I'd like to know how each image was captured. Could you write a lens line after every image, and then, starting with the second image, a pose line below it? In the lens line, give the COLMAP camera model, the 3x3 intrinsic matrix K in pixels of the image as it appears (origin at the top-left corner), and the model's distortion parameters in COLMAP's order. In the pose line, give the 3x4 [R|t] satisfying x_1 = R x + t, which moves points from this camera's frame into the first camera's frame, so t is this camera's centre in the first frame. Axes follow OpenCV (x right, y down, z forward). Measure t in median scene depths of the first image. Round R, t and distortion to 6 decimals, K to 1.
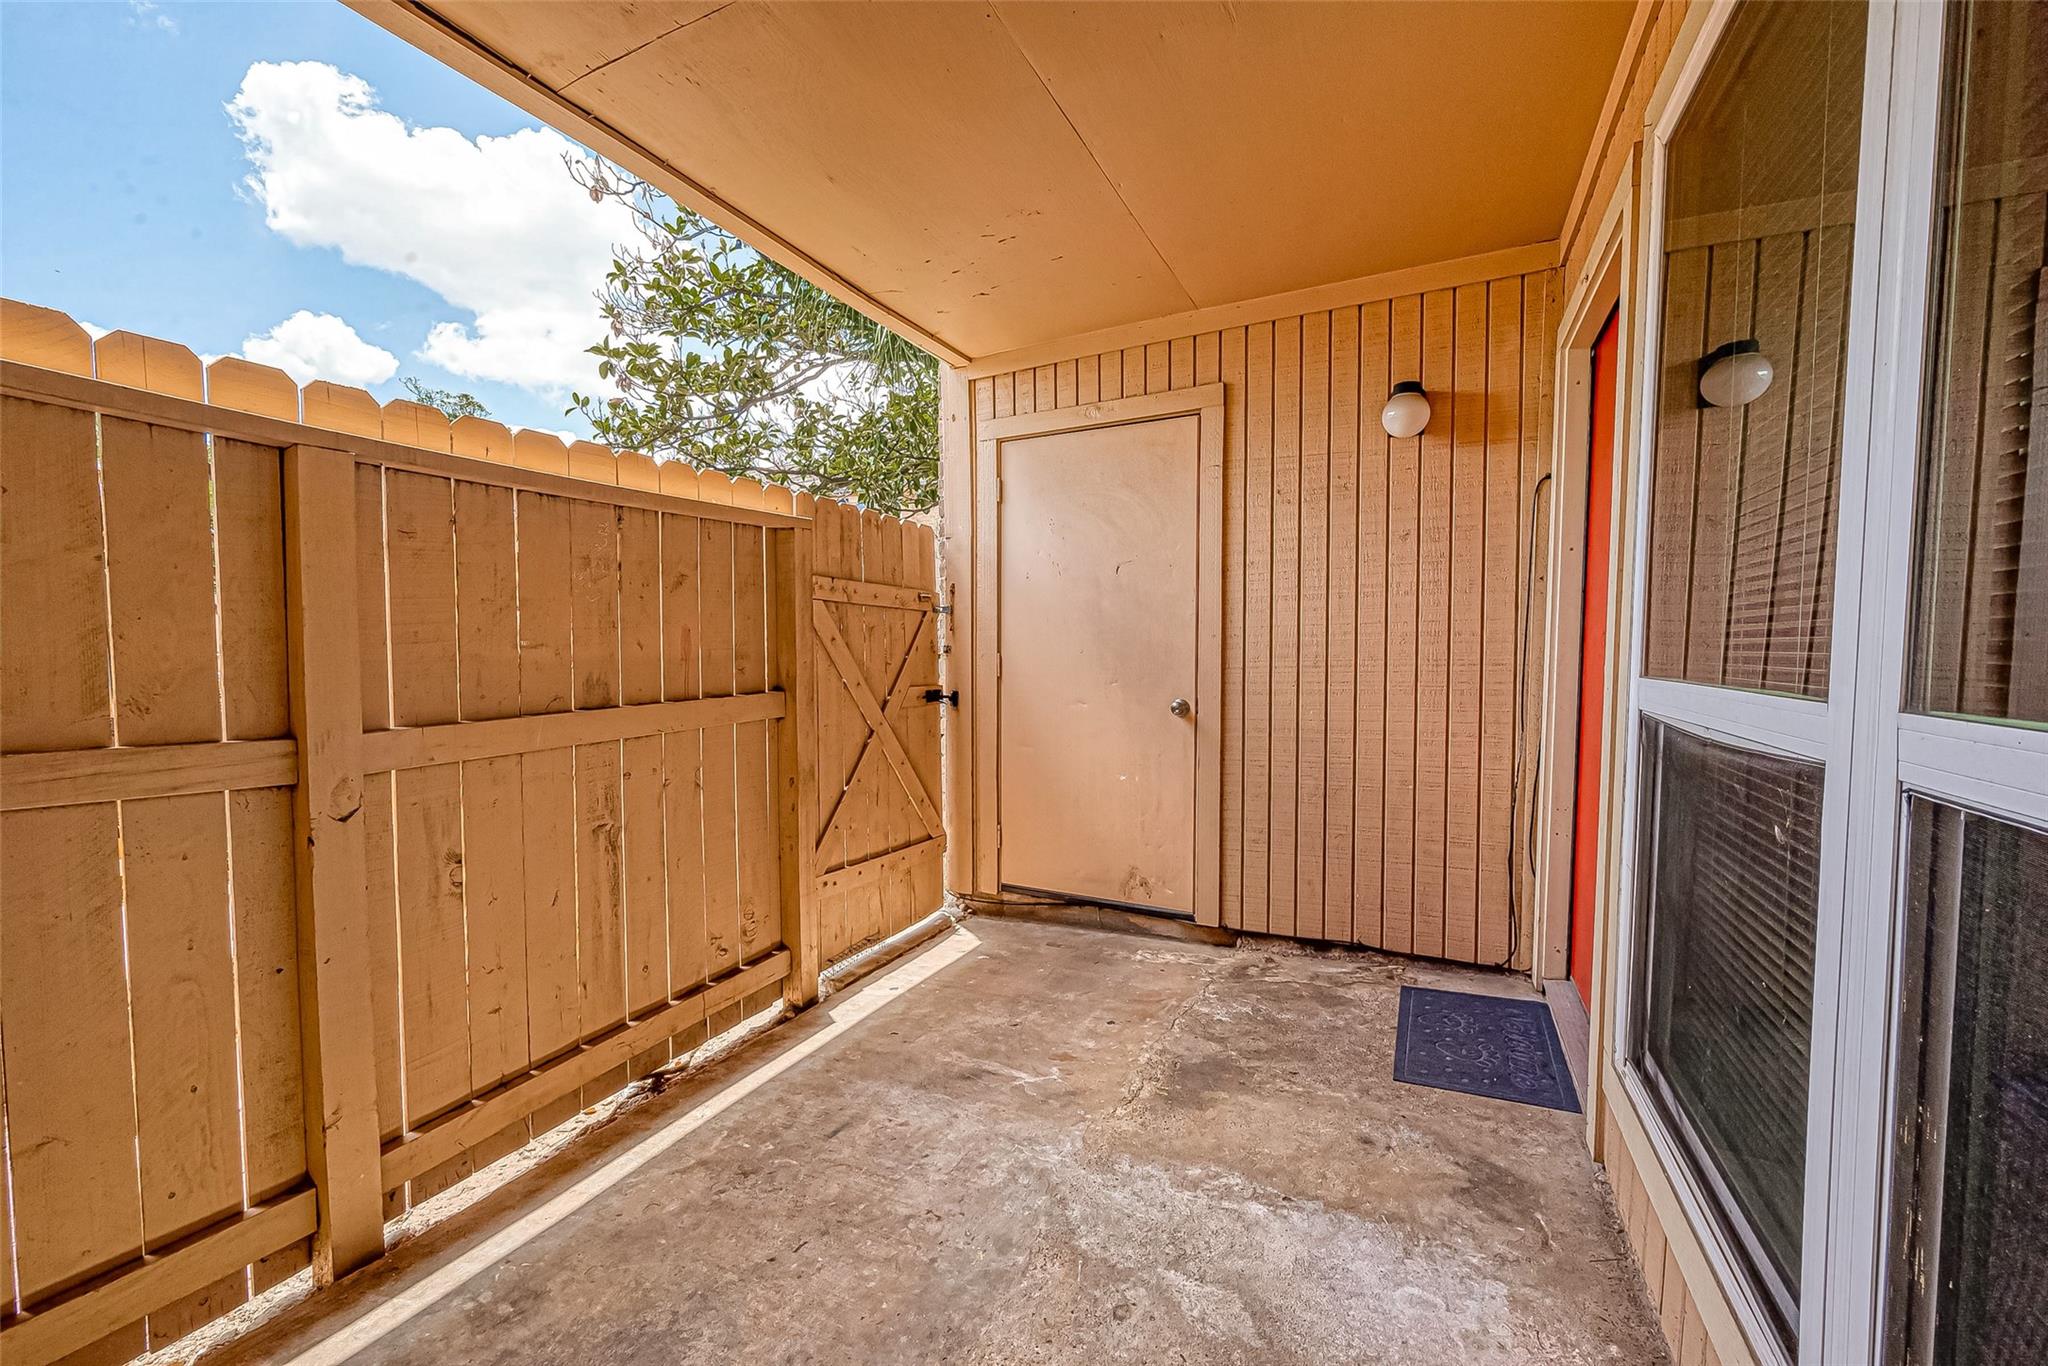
lens RADIAL K [[808.6, 0, 1025.5], [0, 808.6, 682.8], [0, 0, 1]] dist [-0.000175, -0.000072]
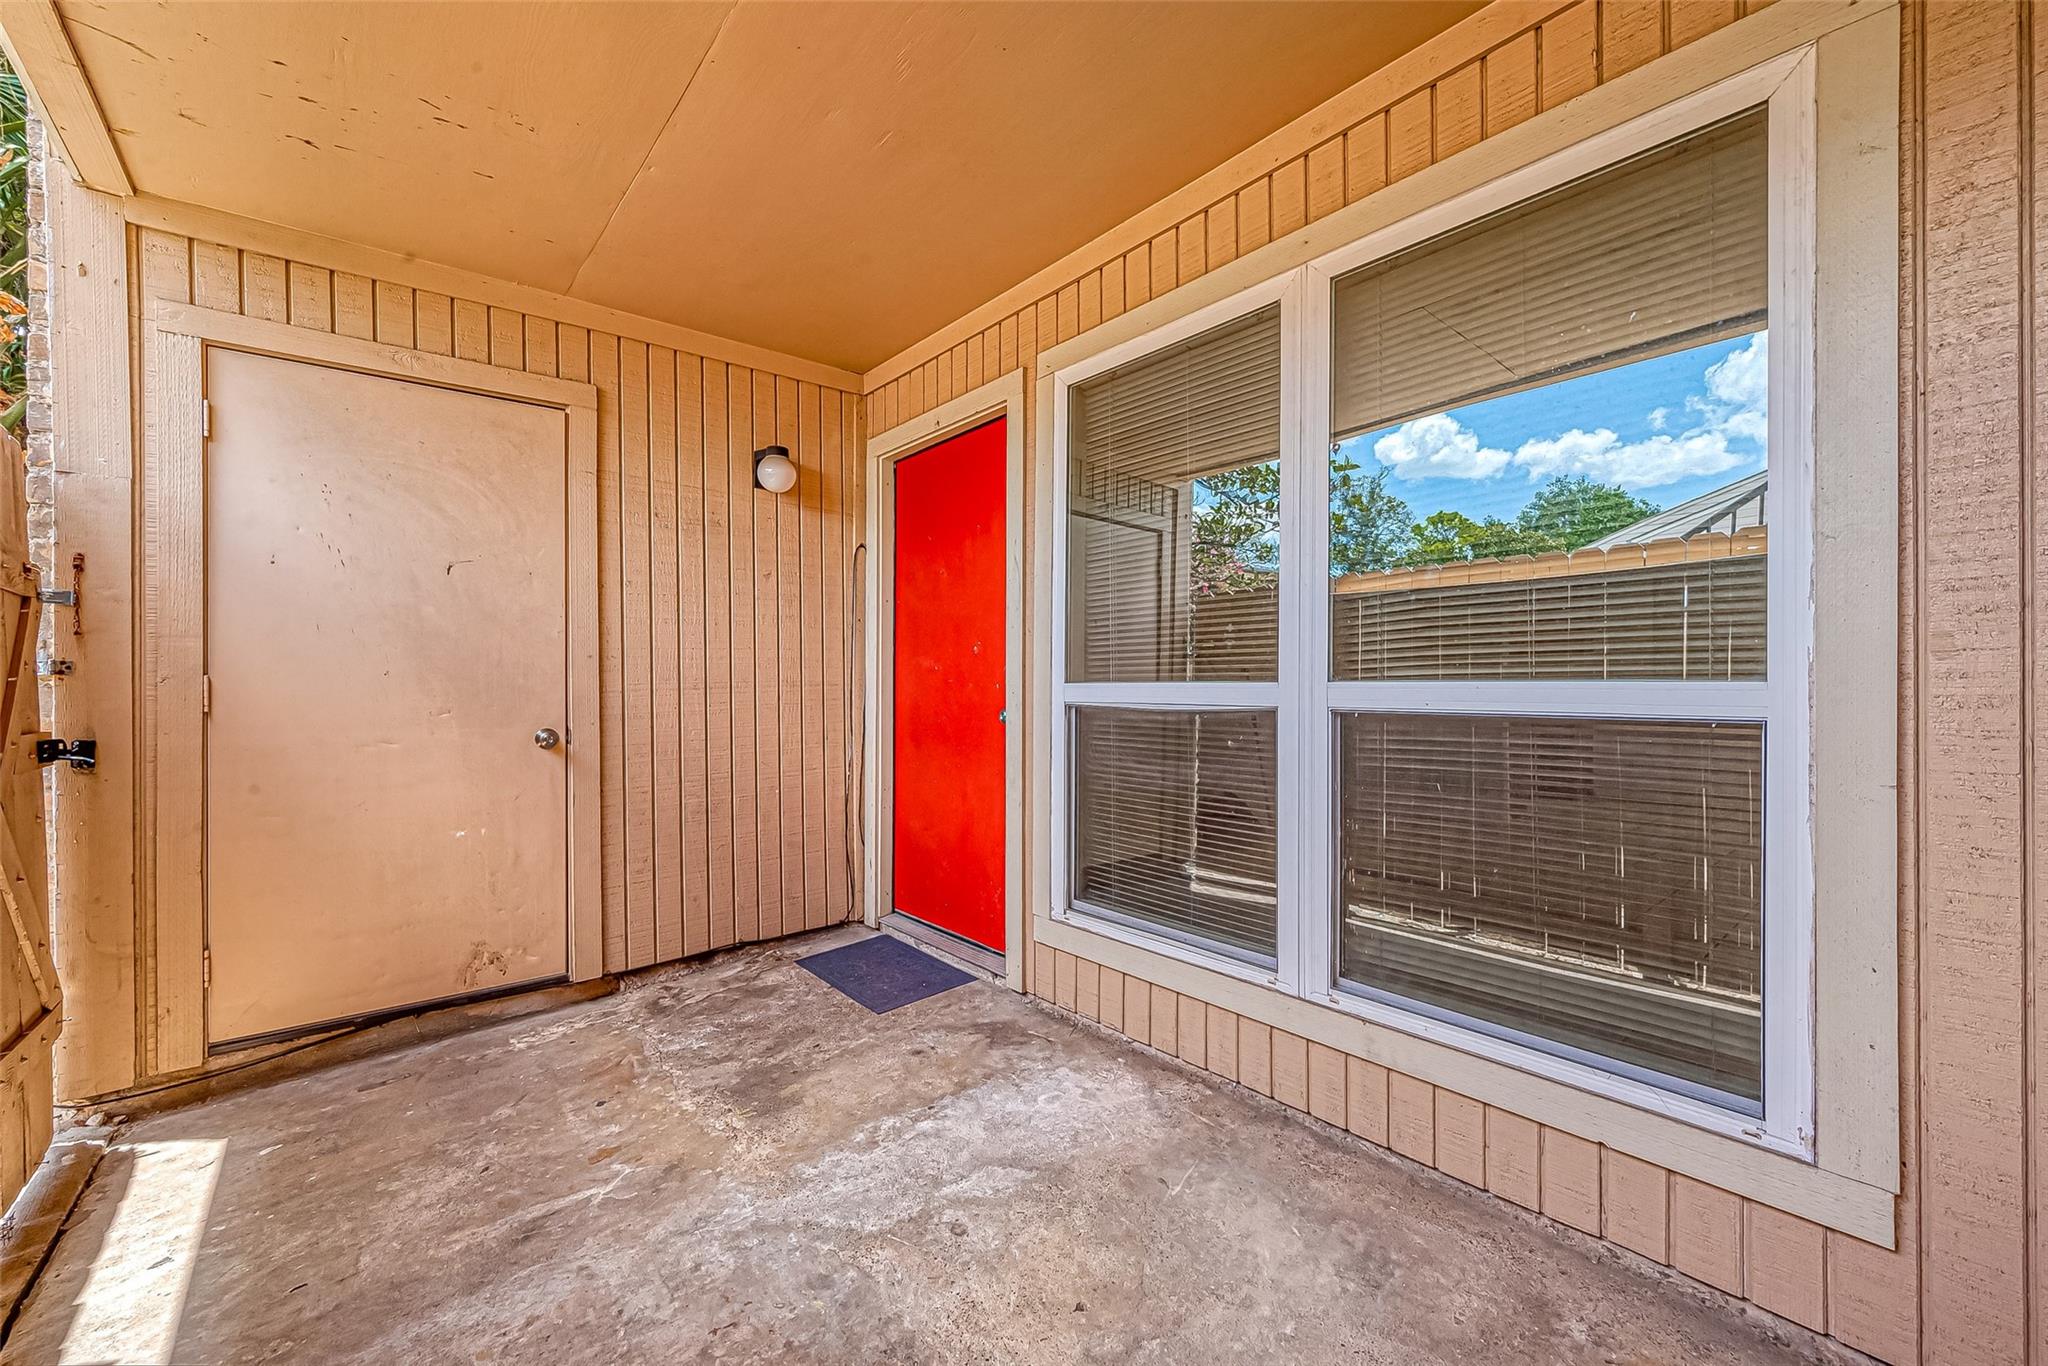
lens RADIAL K [[808.6, 0, 1025.5], [0, 808.6, 682.8], [0, 0, 1]] dist [-0.000175, -0.000072]
pose [[0.394720, 0.000855, 0.918801, -0.429576], [0.043398, 0.998866, -0.019574, 0.011217], [-0.917776, 0.047600, 0.394236, 0.198377]]
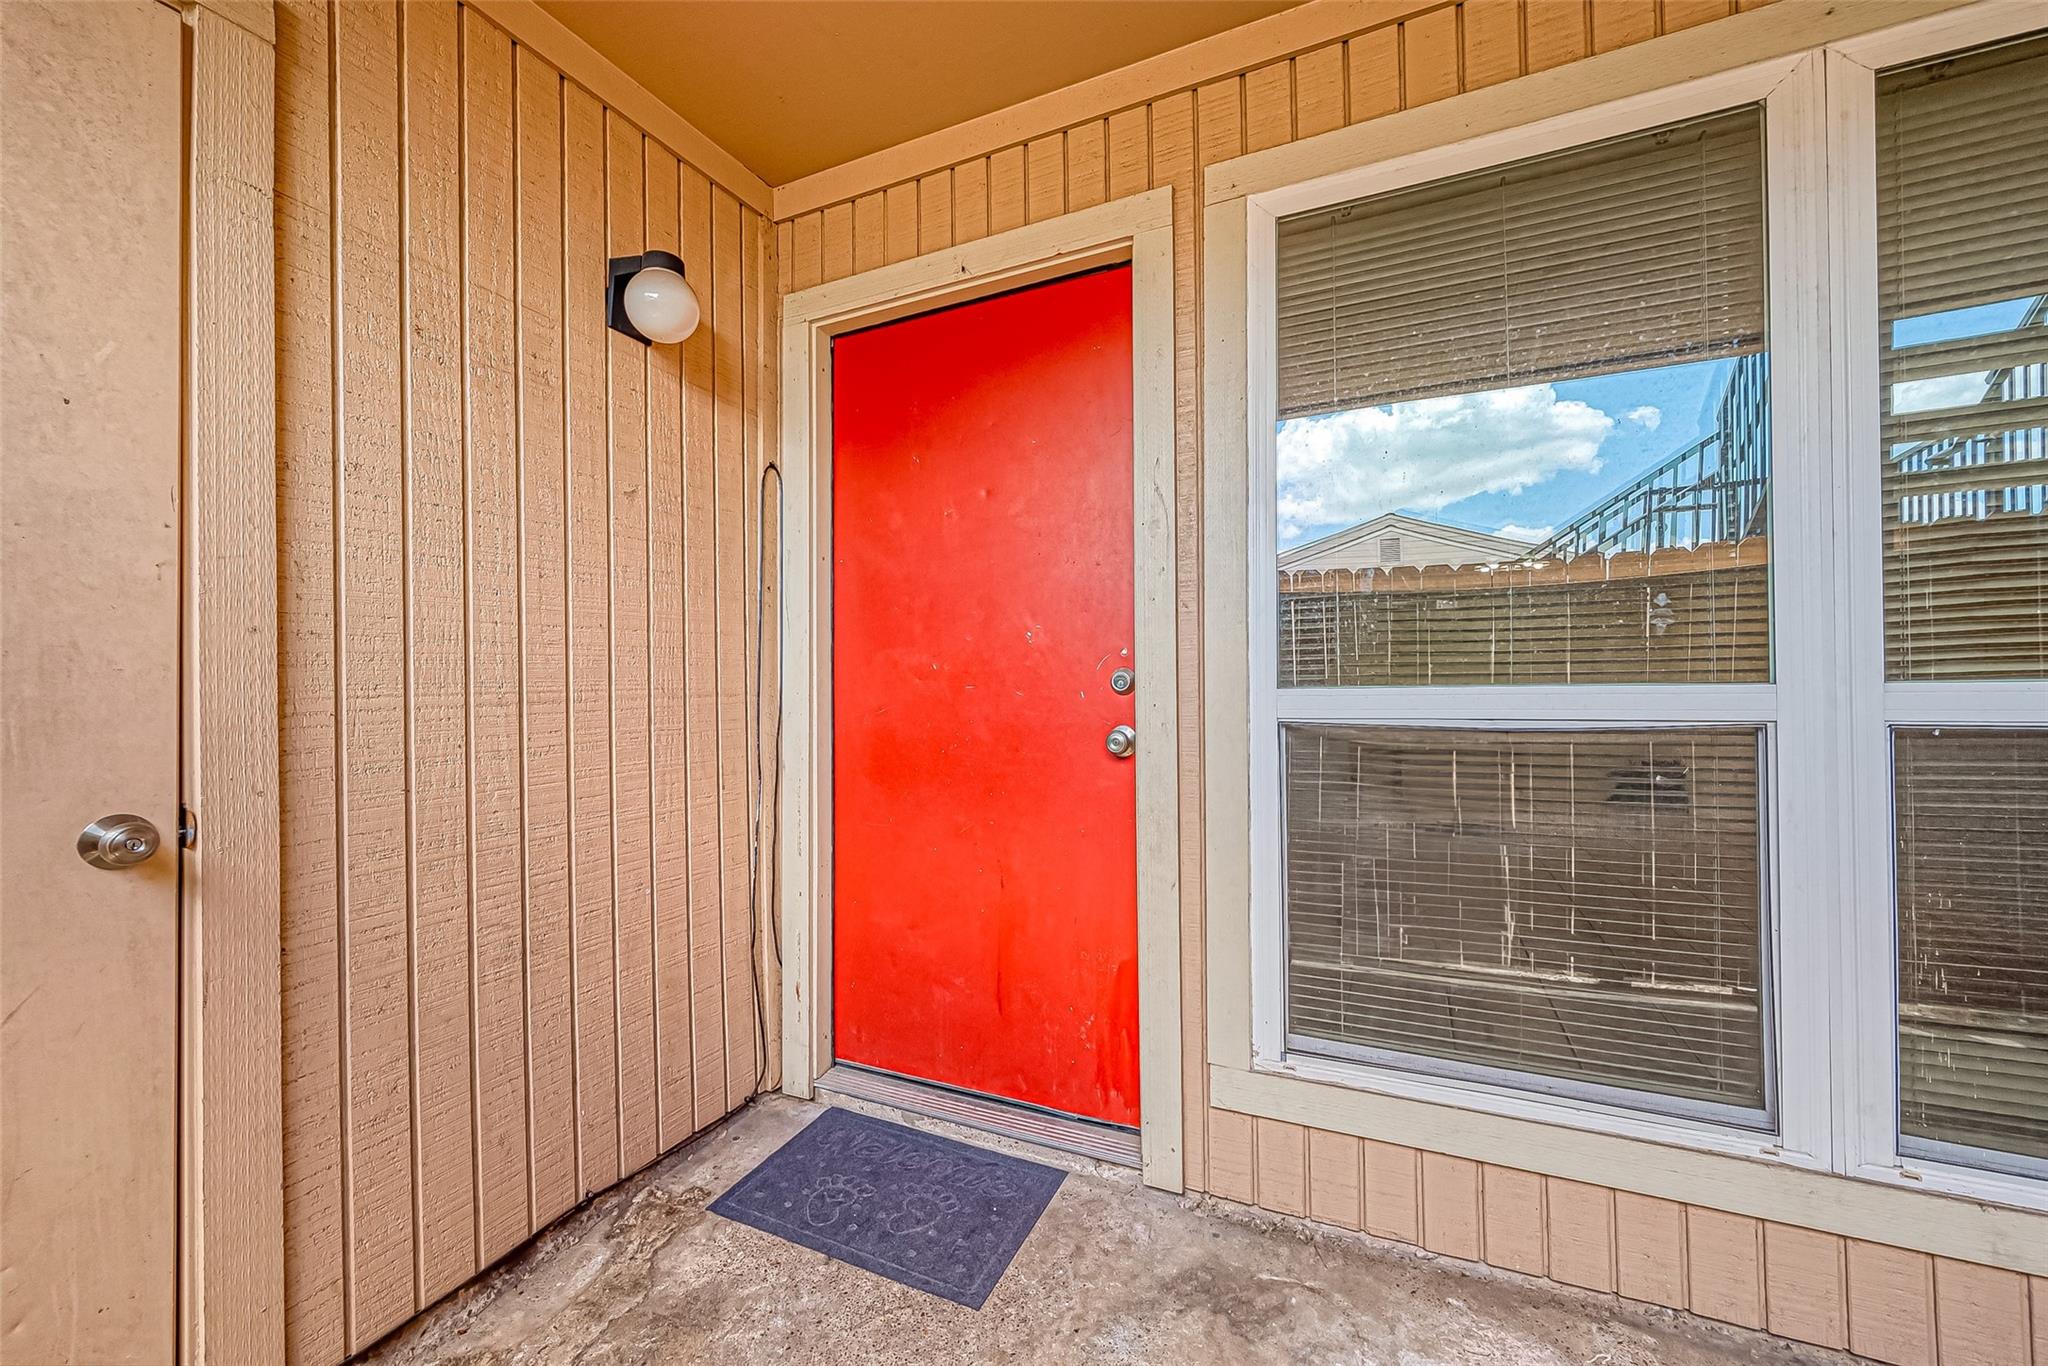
lens RADIAL K [[809.1, 0, 1024.2], [0, 809.1, 679.3], [0, 0, 1]] dist [0.000322, -0.000039]
pose [[-0.021332, 0.015184, 0.999657, -0.157079], [0.053984, 0.998443, -0.014013, -0.011245], [-0.998314, 0.053666, -0.022119, 0.680024]]
